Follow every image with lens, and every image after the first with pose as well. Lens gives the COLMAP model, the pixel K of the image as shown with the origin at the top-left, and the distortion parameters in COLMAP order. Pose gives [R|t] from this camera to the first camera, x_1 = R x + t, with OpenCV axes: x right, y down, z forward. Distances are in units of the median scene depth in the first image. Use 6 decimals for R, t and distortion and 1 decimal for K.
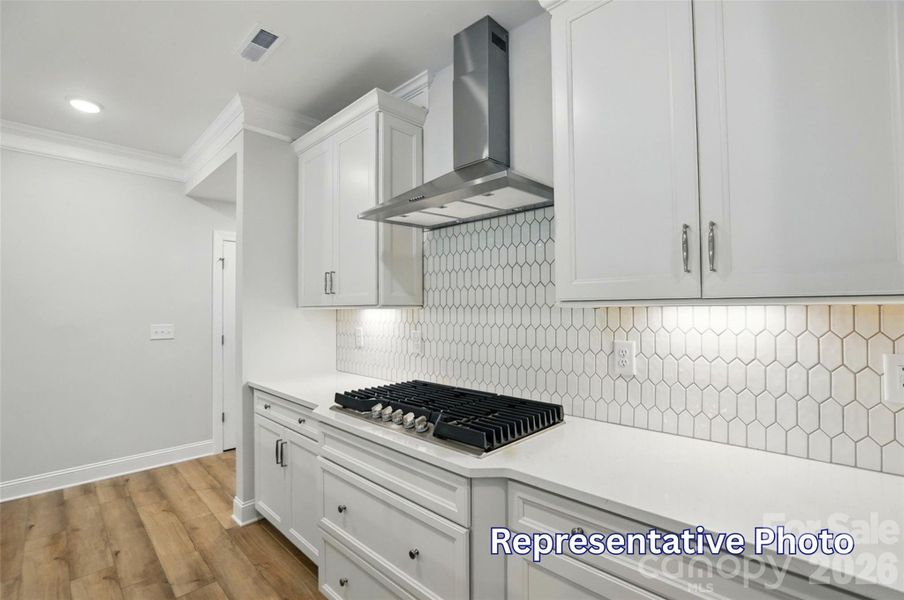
lens RADIAL K [[400.8, 0, 456.5], [0, 400.8, 300.9], [0, 0, 1]] dist [-0.047006, 0.010398]
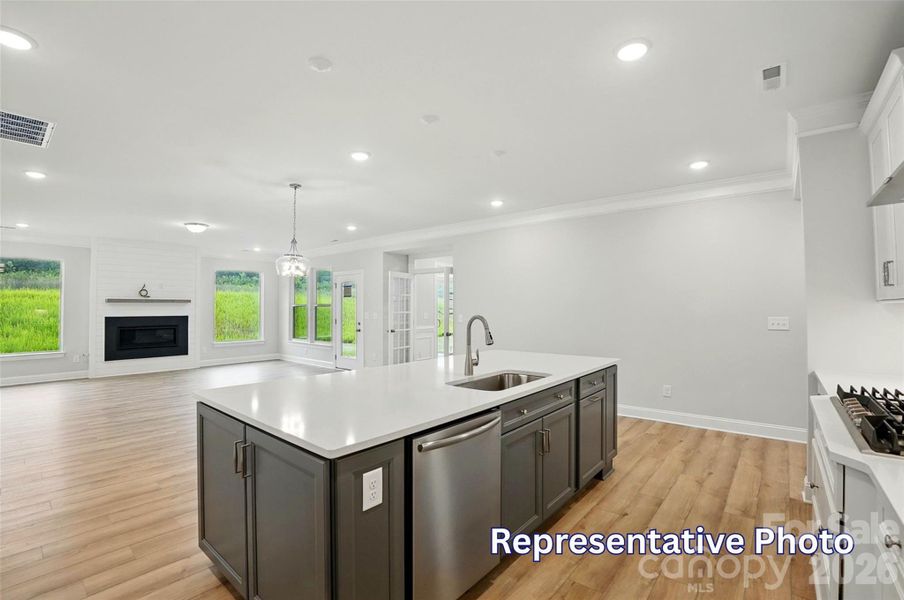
lens RADIAL K [[400.8, 0, 450.3], [0, 400.8, 300.0], [0, 0, 1]] dist [-0.047006, 0.010398]
pose [[0.046793, -0.014926, -0.998793, 0.506599], [0.026141, 0.999564, -0.013713, -0.000768], [0.998562, -0.025468, 0.047163, -0.028187]]
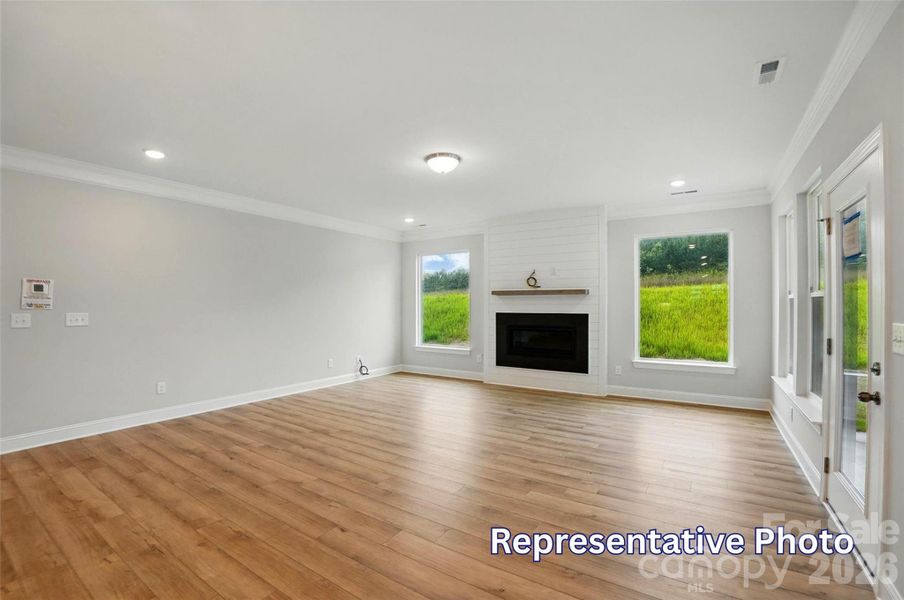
lens RADIAL K [[400.8, 0, 452.9], [0, 400.8, 301.4], [0, 0, 1]] dist [-0.047006, 0.010398]
pose [[-0.984924, 0.003423, -0.172952, -2.141556], [0.008325, 0.999584, -0.027623, 0.016919], [0.172785, -0.028646, -0.984543, -0.052088]]
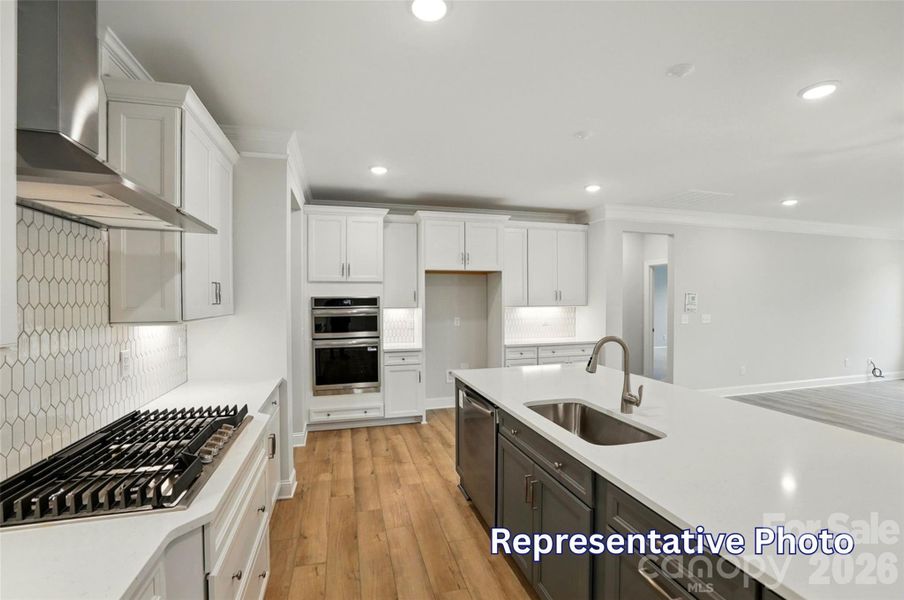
lens RADIAL K [[429.1, 0, 452.5], [0, 429.1, 300.5], [0, 0, 1]] dist [-0.025399, -0.001027]
pose [[-0.868335, 0.004435, 0.495958, -0.804769], [-0.005046, 0.999829, -0.017776, -0.024687], [-0.495952, -0.017938, -0.868165, 1.174880]]
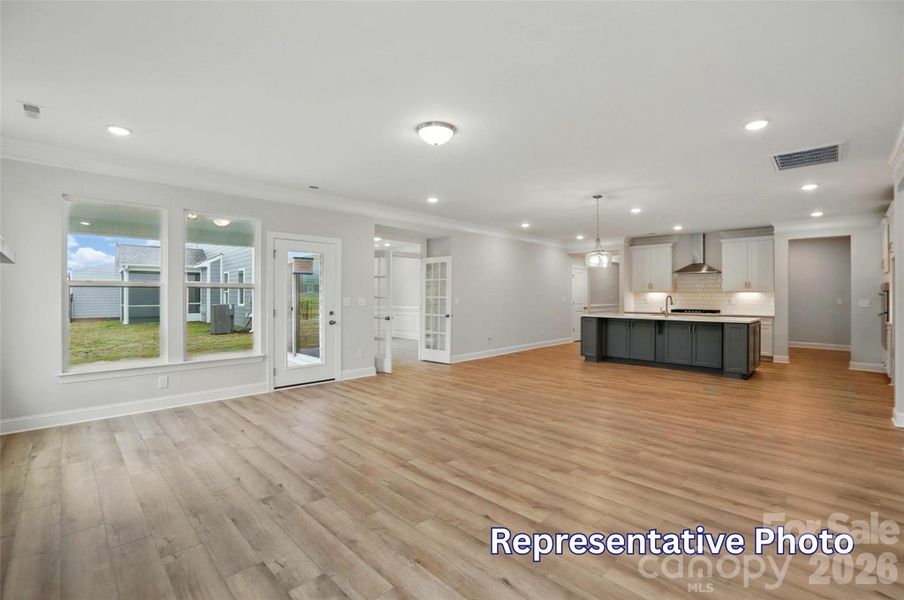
lens RADIAL K [[400.8, 0, 443.4], [0, 400.8, 300.6], [0, 0, 1]] dist [-0.047006, 0.010398]
pose [[0.998802, 0.005876, -0.048588, -2.289702], [-0.004077, 0.999305, 0.037044, -0.039319], [0.048772, -0.036801, 0.998132, -3.198743]]
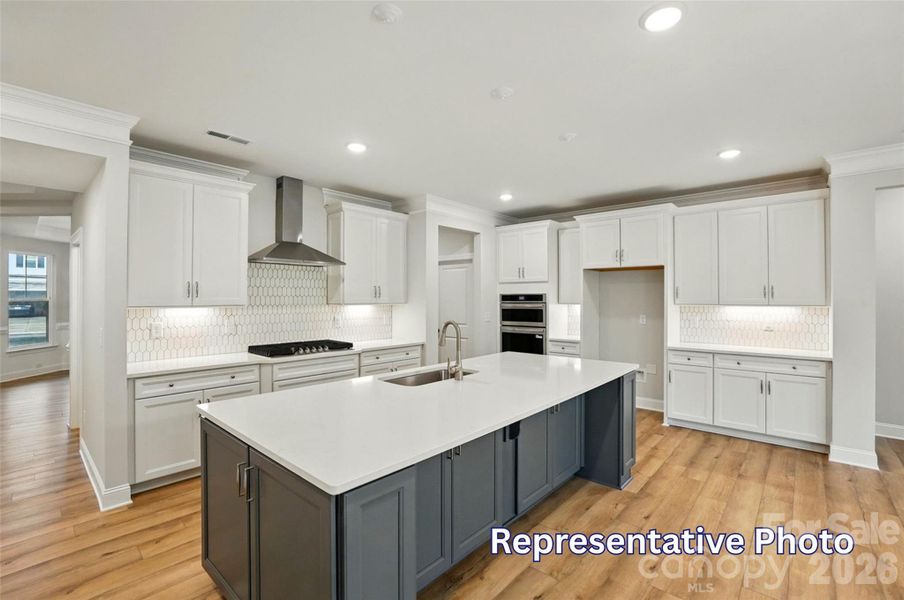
lens RADIAL K [[400.8, 0, 452.5], [0, 400.8, 297.3], [0, 0, 1]] dist [-0.047006, 0.010398]
pose [[-0.022236, 0.002485, 0.999750, -1.798108], [-0.023788, 0.999712, -0.003014, -0.037712], [-0.999470, -0.023849, -0.022171, 0.119525]]
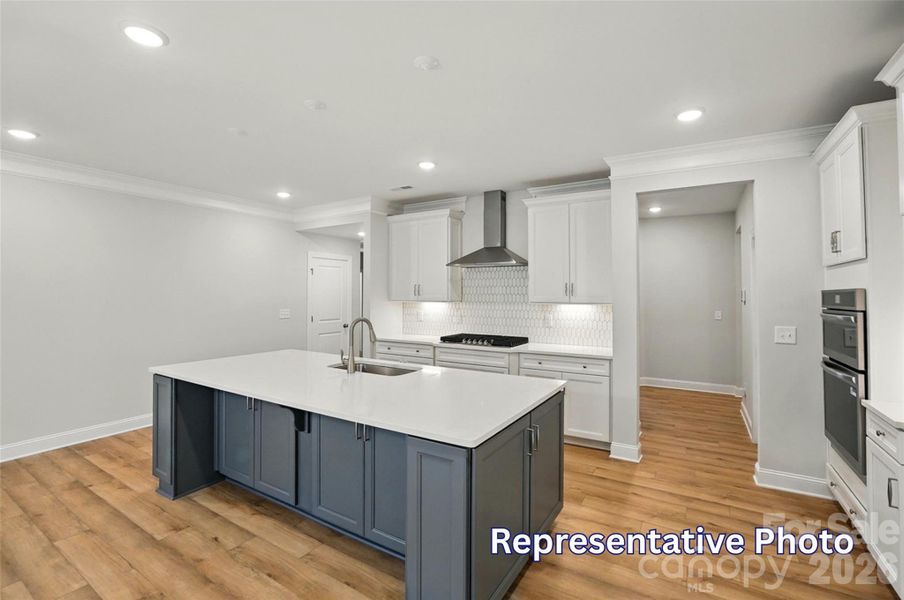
lens RADIAL K [[400.8, 0, 452.0], [0, 400.8, 291.4], [0, 0, 1]] dist [-0.047006, 0.010398]
pose [[0.979321, 0.007928, 0.202156, -0.593255], [-0.011262, 0.999819, 0.015347, -0.076272], [-0.201998, -0.017306, 0.979233, -1.187256]]
